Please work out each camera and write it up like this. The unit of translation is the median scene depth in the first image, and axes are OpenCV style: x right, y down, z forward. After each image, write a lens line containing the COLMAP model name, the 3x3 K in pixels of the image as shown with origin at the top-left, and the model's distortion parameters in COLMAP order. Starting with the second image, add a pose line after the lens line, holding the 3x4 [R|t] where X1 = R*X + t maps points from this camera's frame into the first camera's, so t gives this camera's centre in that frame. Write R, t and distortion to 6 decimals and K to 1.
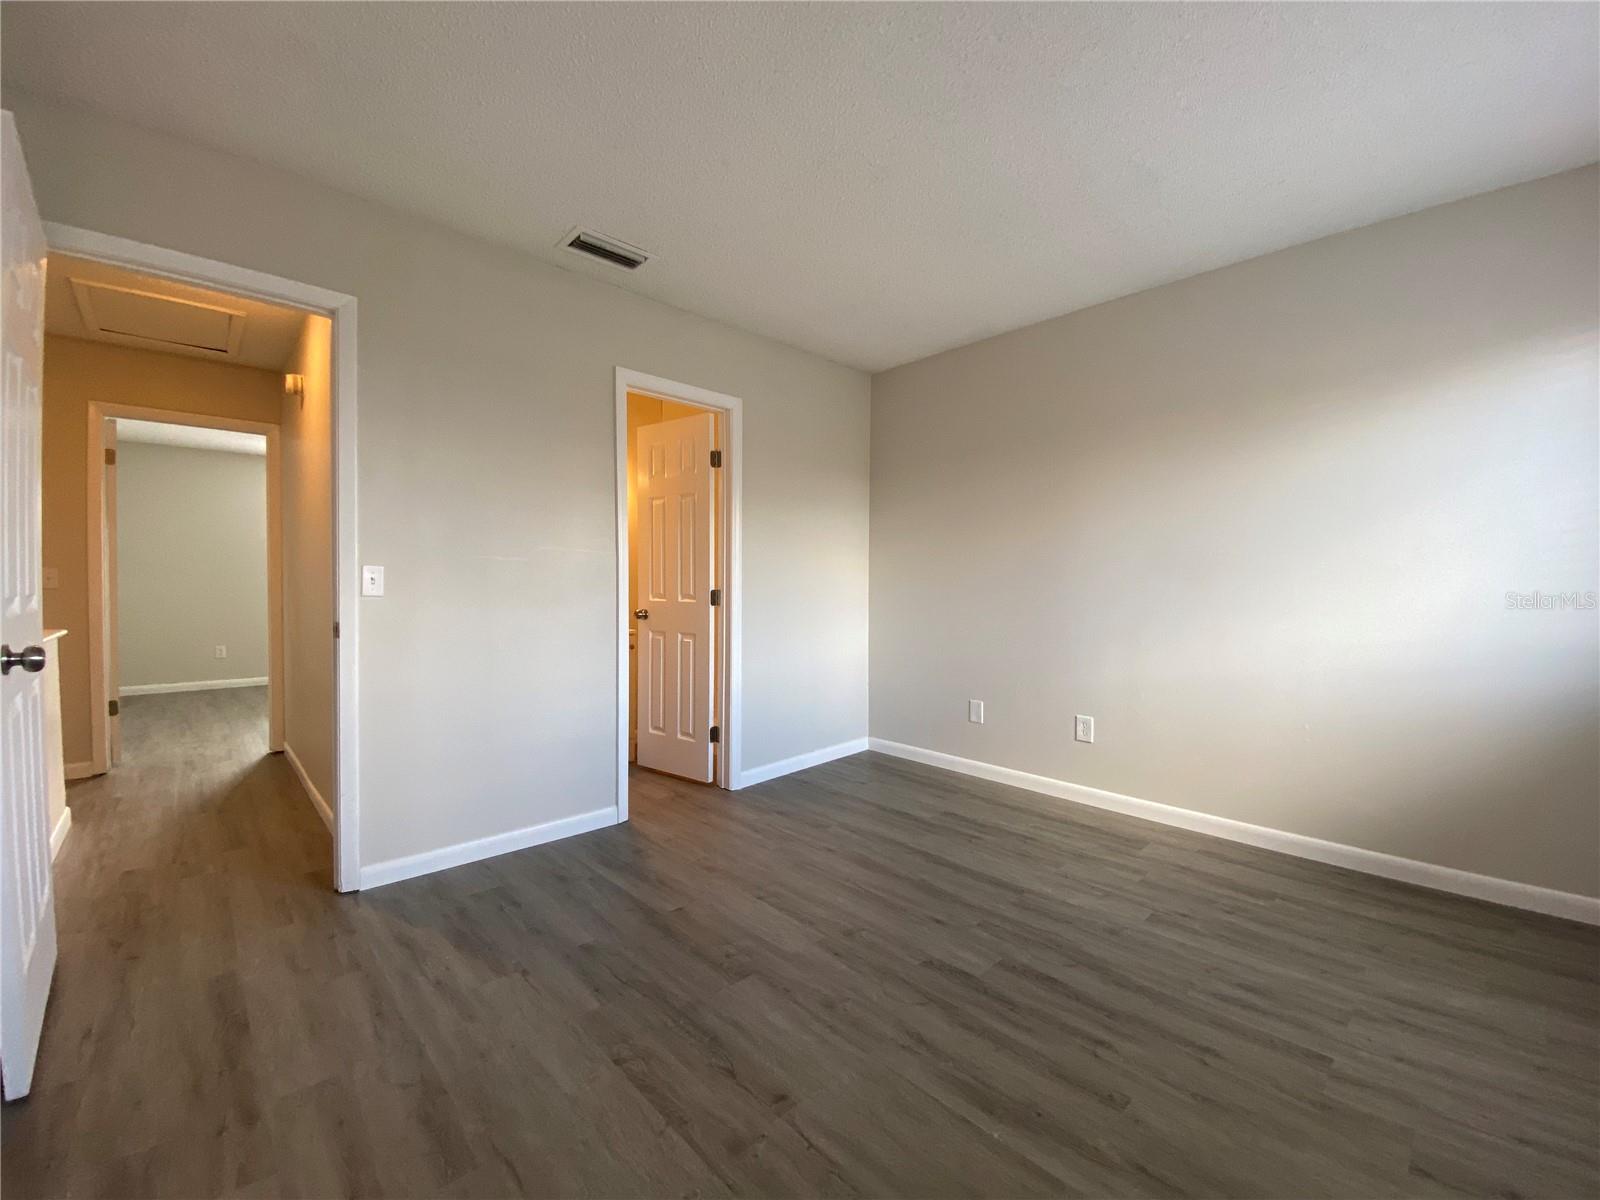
lens RADIAL K [[658.3, 0, 800.0], [0, 658.3, 600.0], [0, 0, 1]] dist [0.056120, -0.036170]
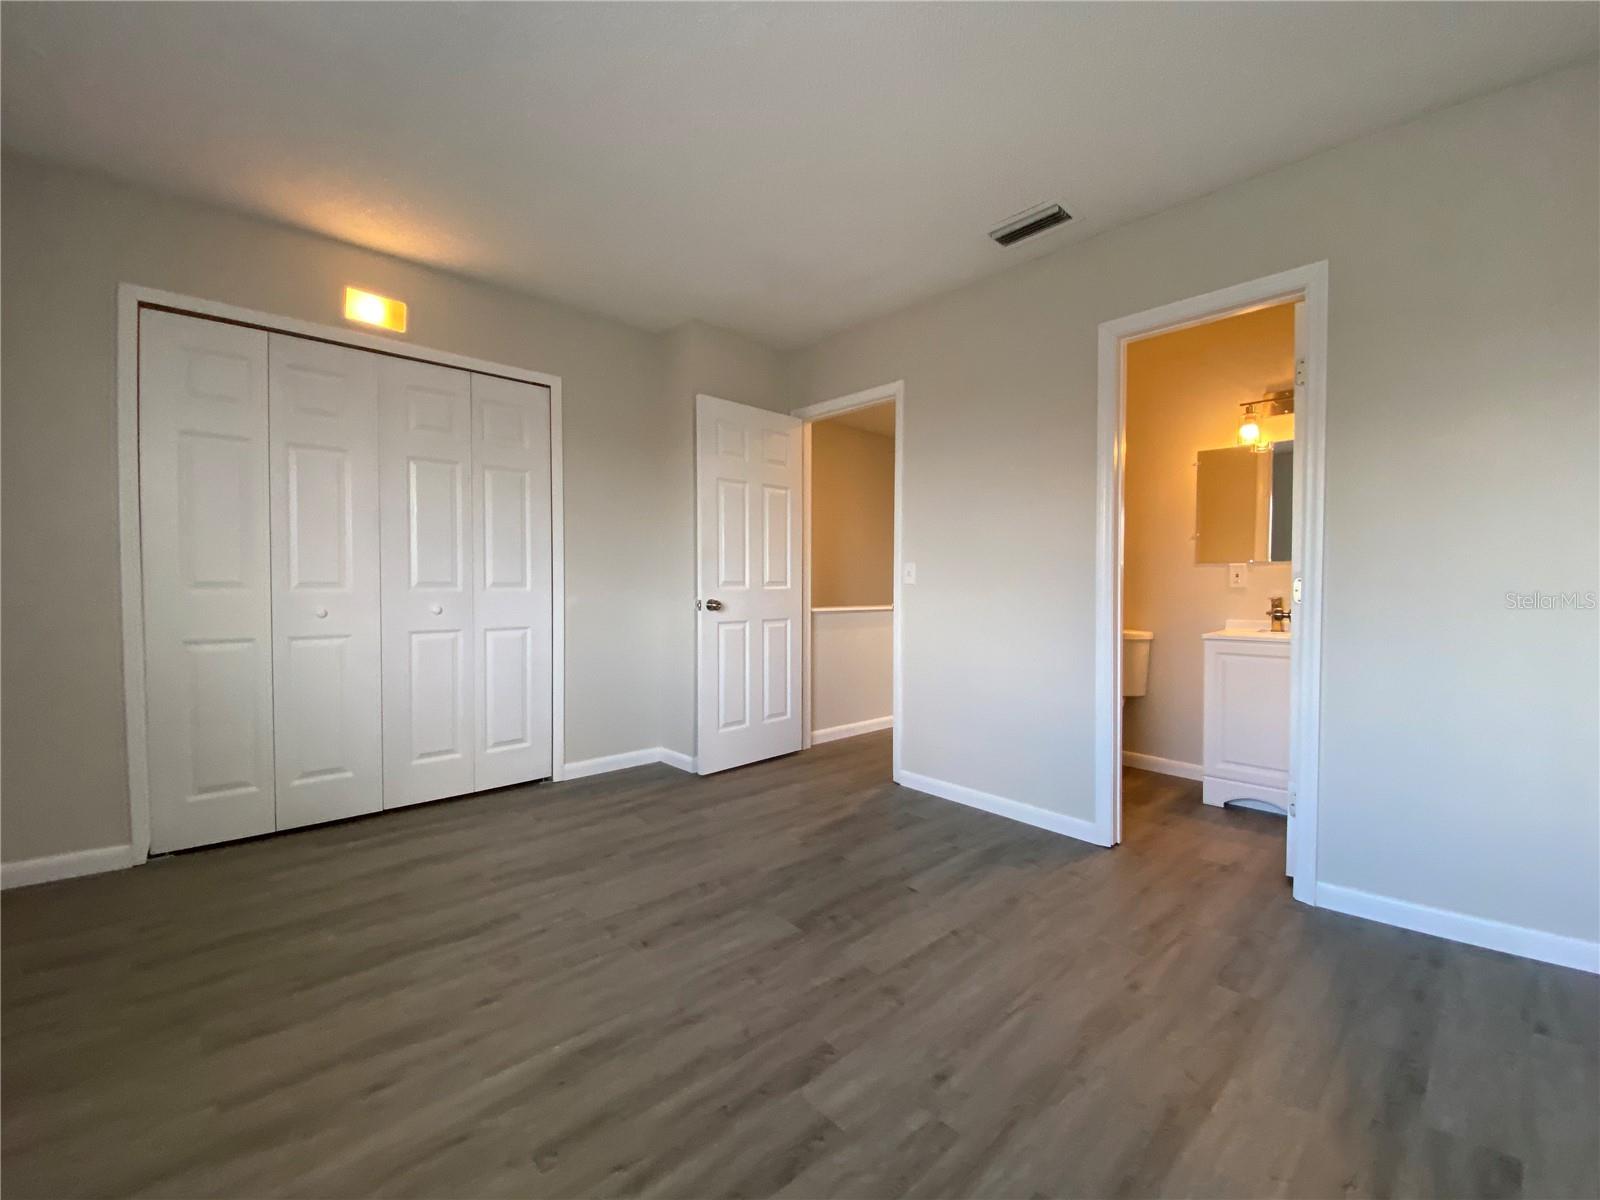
lens RADIAL K [[655.2, 0, 800.0], [0, 655.2, 600.0], [0, 0, 1]] dist [-0.001194, -0.000230]
pose [[-0.007860, 0.021575, -0.999736, 0.839537], [-0.026830, 0.999403, 0.021779, 0.004484], [0.999609, 0.026994, -0.007276, 0.853756]]
